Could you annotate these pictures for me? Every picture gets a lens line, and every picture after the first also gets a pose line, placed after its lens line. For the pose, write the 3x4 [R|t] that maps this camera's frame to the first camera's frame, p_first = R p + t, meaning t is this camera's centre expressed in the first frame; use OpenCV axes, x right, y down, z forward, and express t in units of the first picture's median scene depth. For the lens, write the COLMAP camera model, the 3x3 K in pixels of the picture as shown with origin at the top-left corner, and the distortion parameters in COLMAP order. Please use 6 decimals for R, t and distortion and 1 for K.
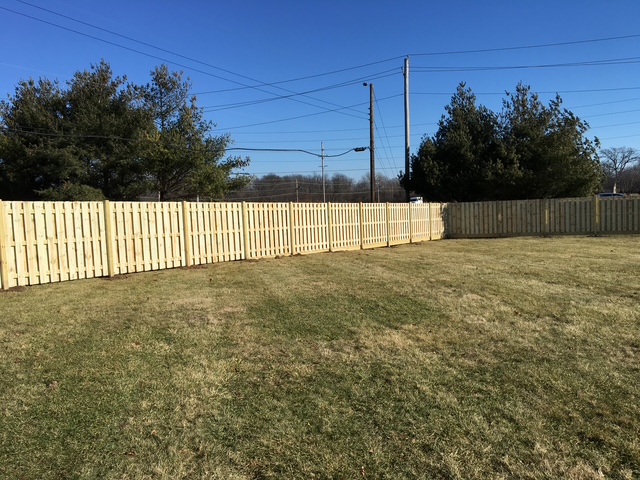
lens RADIAL K [[554.9, 0, 320.0], [0, 554.9, 240.0], [0, 0, 1]] dist [0.033668, -0.004218]
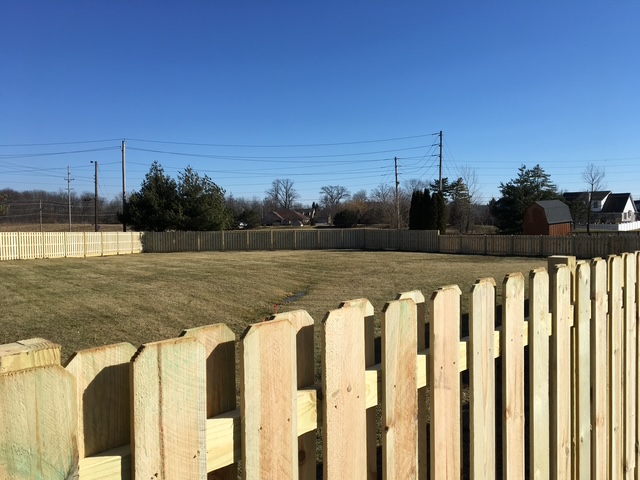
lens RADIAL K [[554.9, 0, 320.0], [0, 554.9, 240.0], [0, 0, 1]] dist [0.033668, -0.004218]
pose [[0.910642, 0.017069, 0.412844, 0.014015], [-0.000668, 0.999206, -0.039837, 0.025445], [-0.413196, 0.036002, 0.909930, -0.778819]]
